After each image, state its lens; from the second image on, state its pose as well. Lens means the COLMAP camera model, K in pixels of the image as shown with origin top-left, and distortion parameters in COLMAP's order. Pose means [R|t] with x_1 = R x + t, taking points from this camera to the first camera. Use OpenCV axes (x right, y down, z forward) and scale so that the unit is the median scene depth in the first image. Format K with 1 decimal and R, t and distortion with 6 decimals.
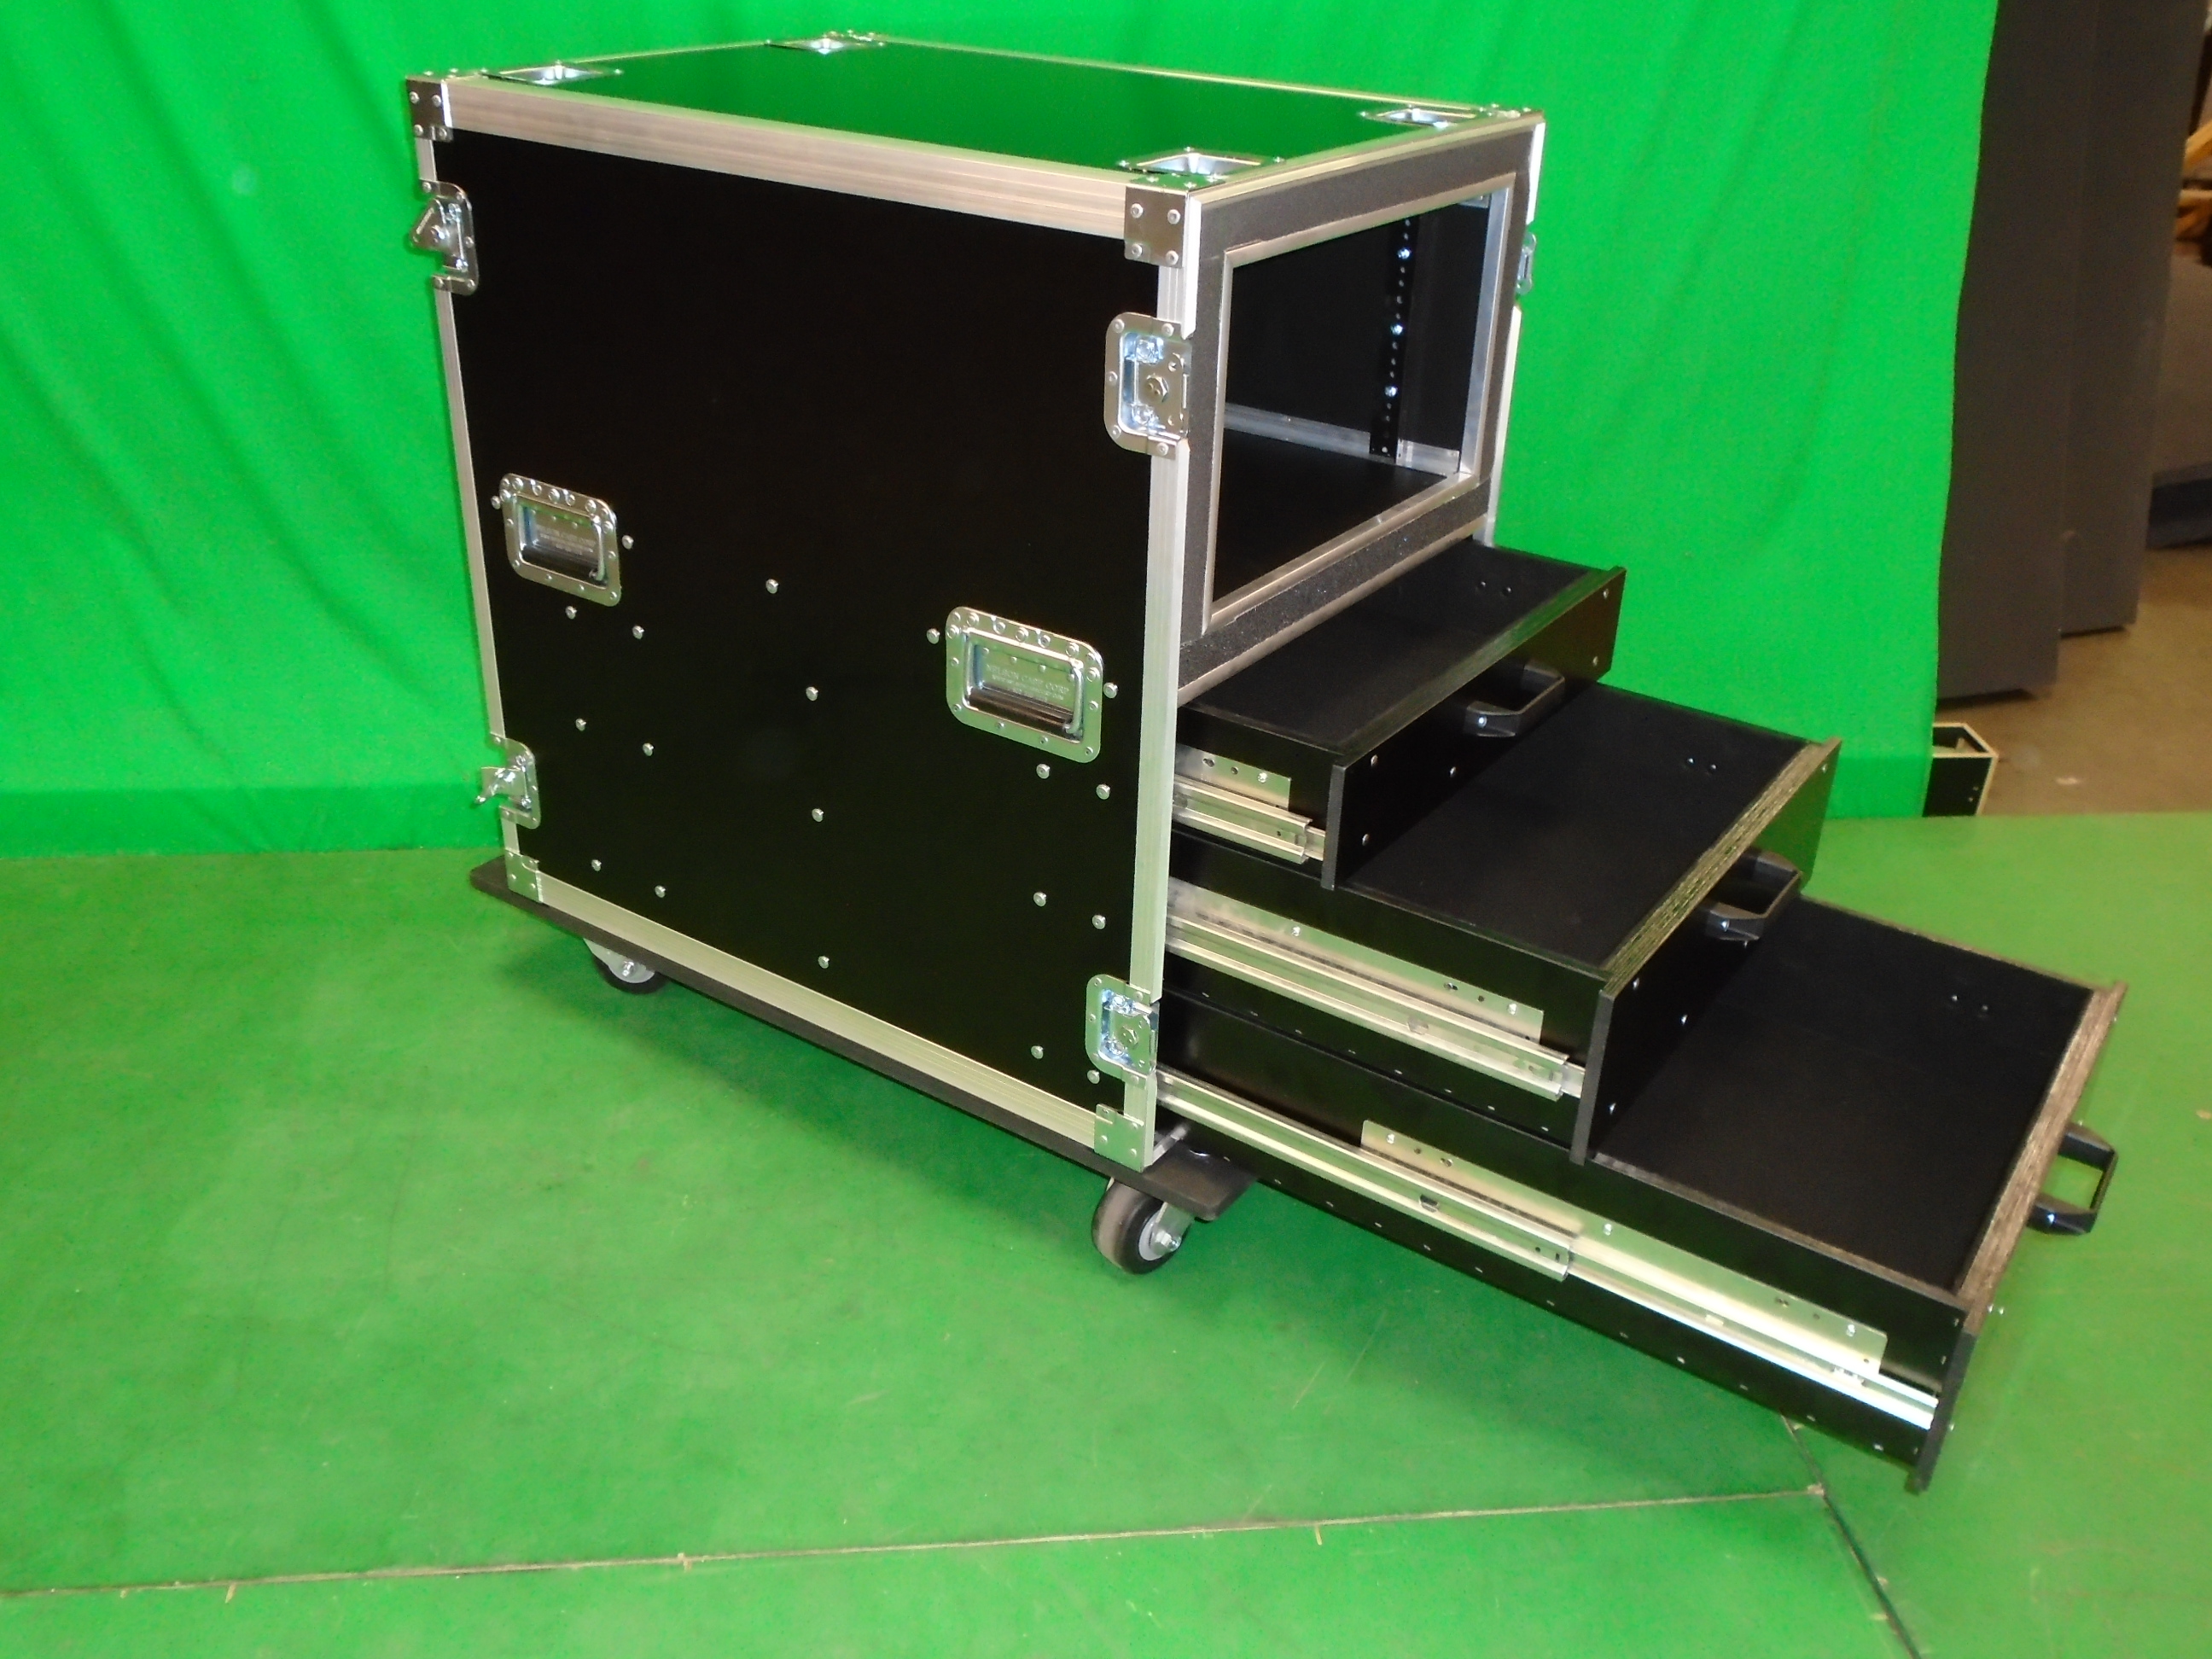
lens RADIAL K [[1955.9, 0, 1113.7], [0, 1955.9, 807.1], [0, 0, 1]] dist [0.011782, -0.035621]
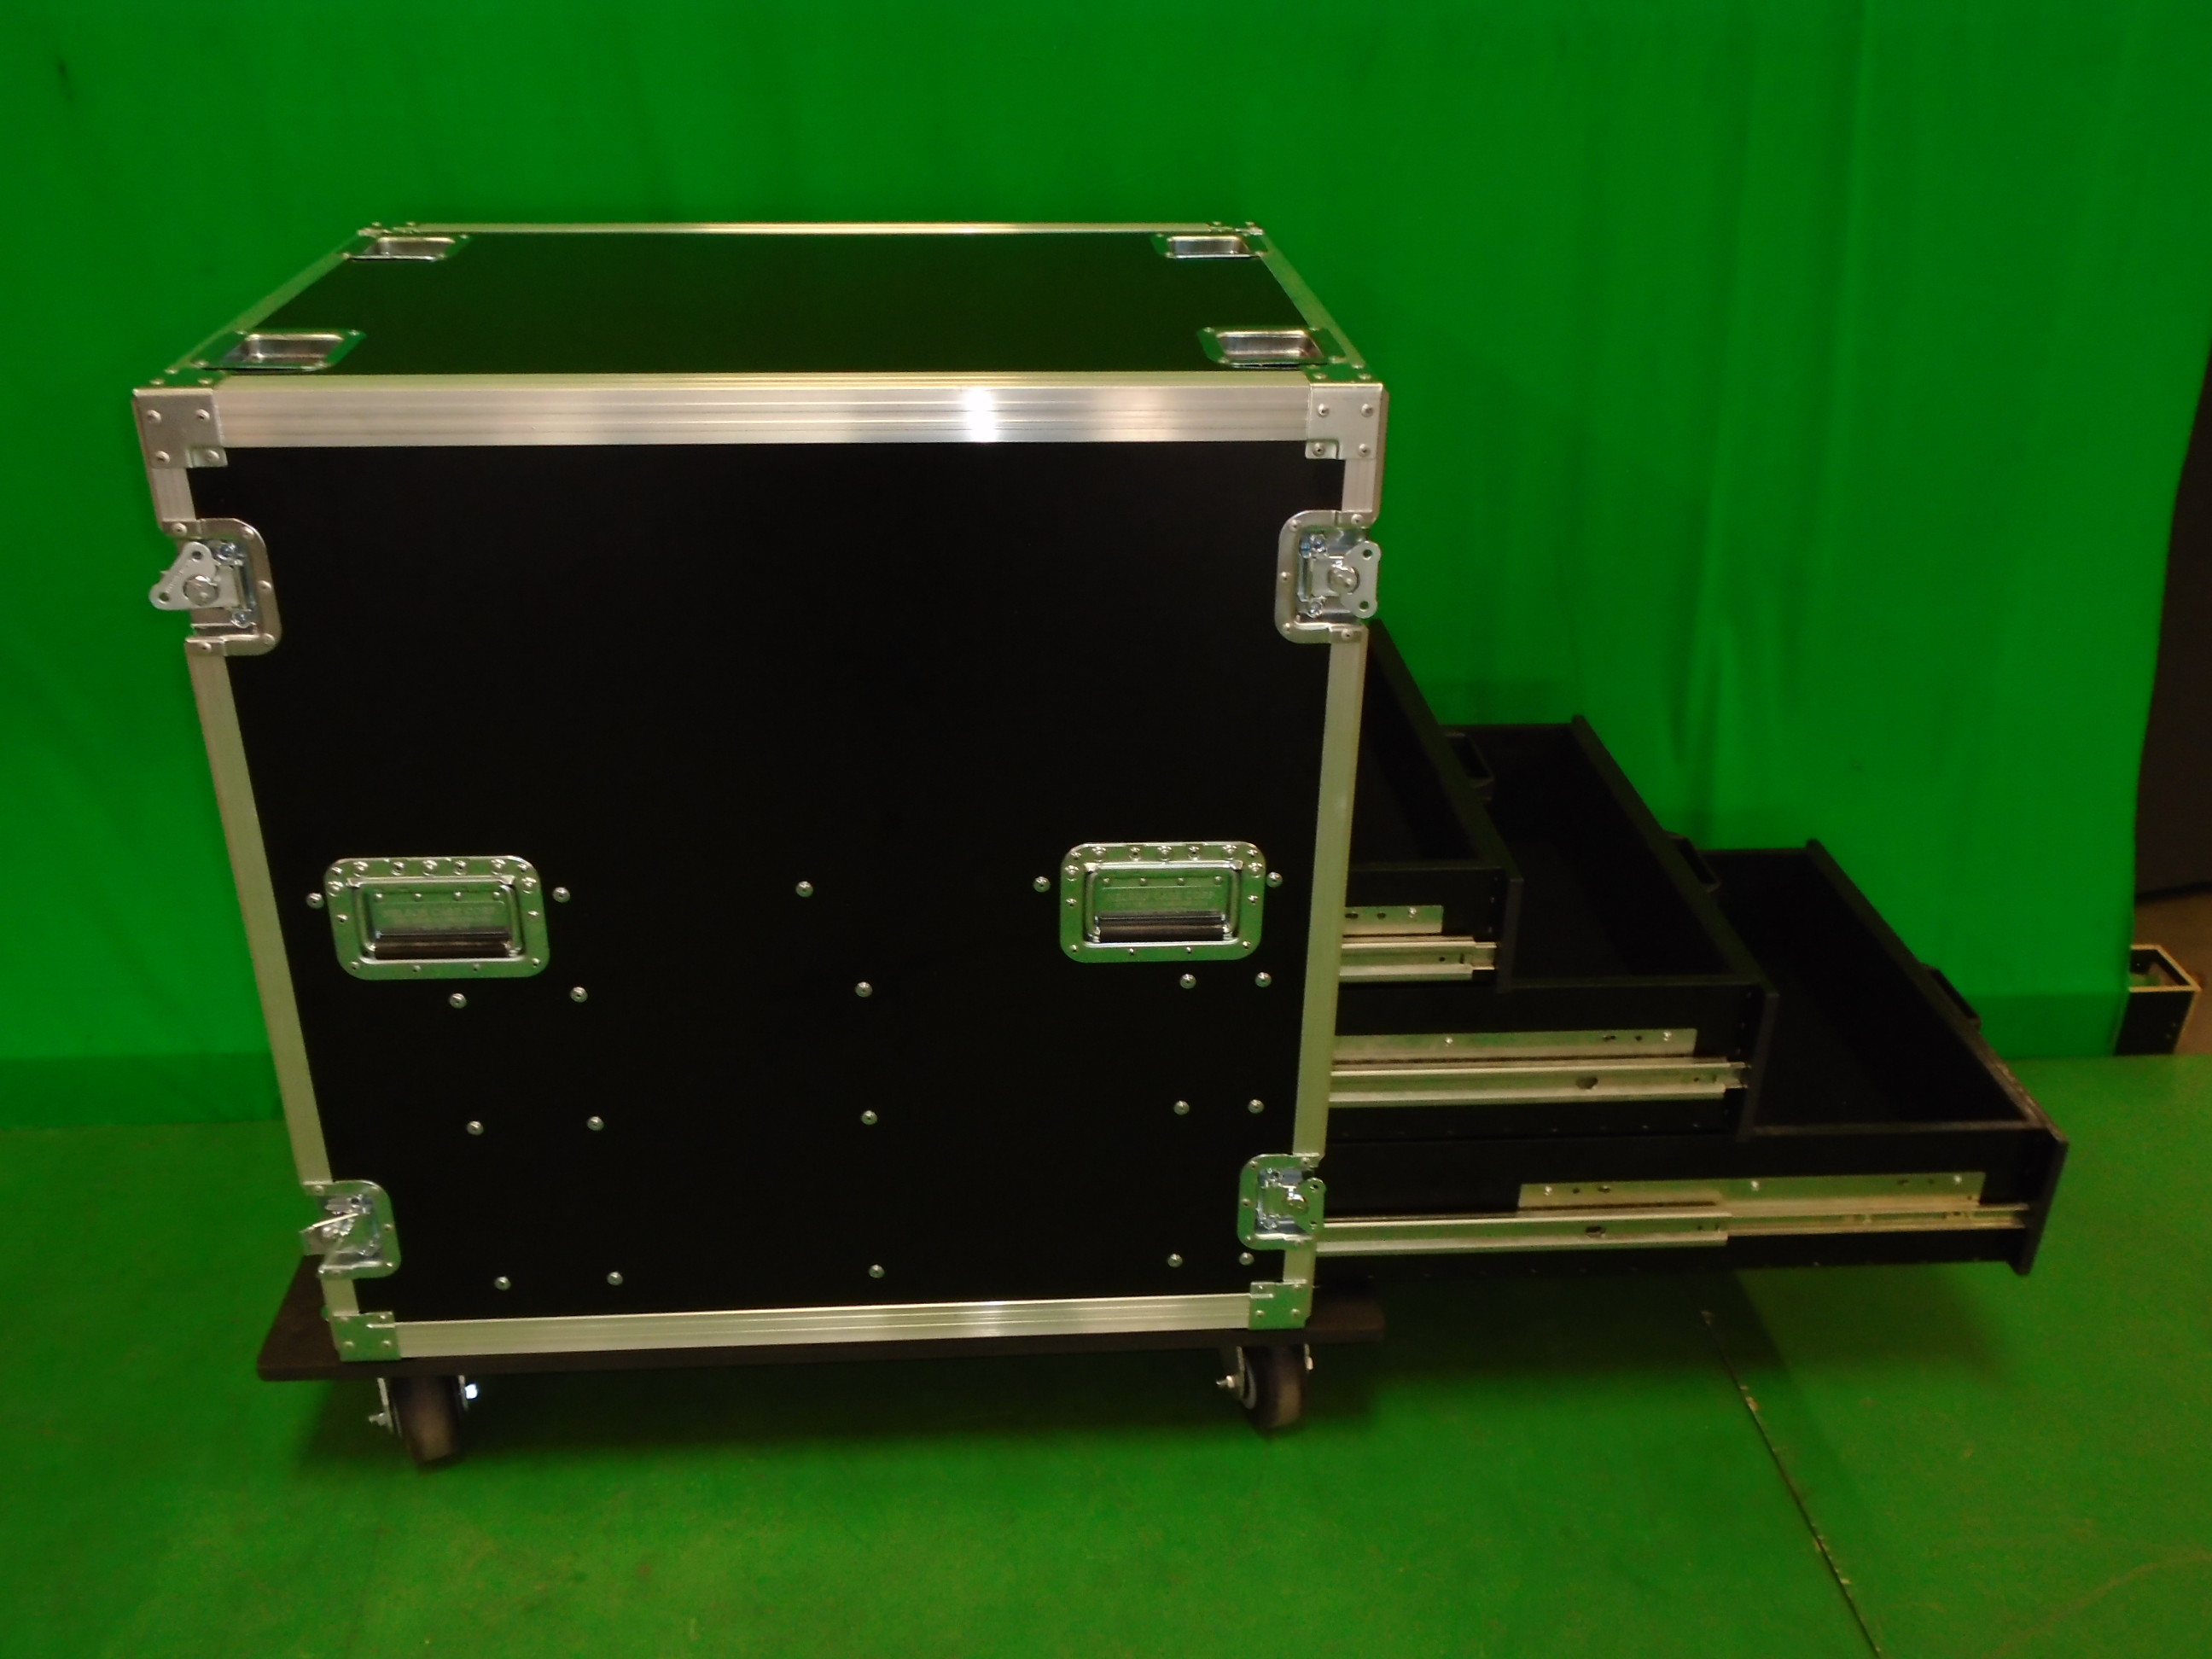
lens RADIAL K [[1992.9, 0, 1121.6], [0, 1992.9, 830.3], [0, 0, 1]] dist [-0.017421, 0.026293]
pose [[0.782111, -0.304342, 0.543764, -0.533304], [0.292180, 0.949855, 0.111379, -0.193829], [-0.550394, 0.071766, 0.831815, 0.189994]]
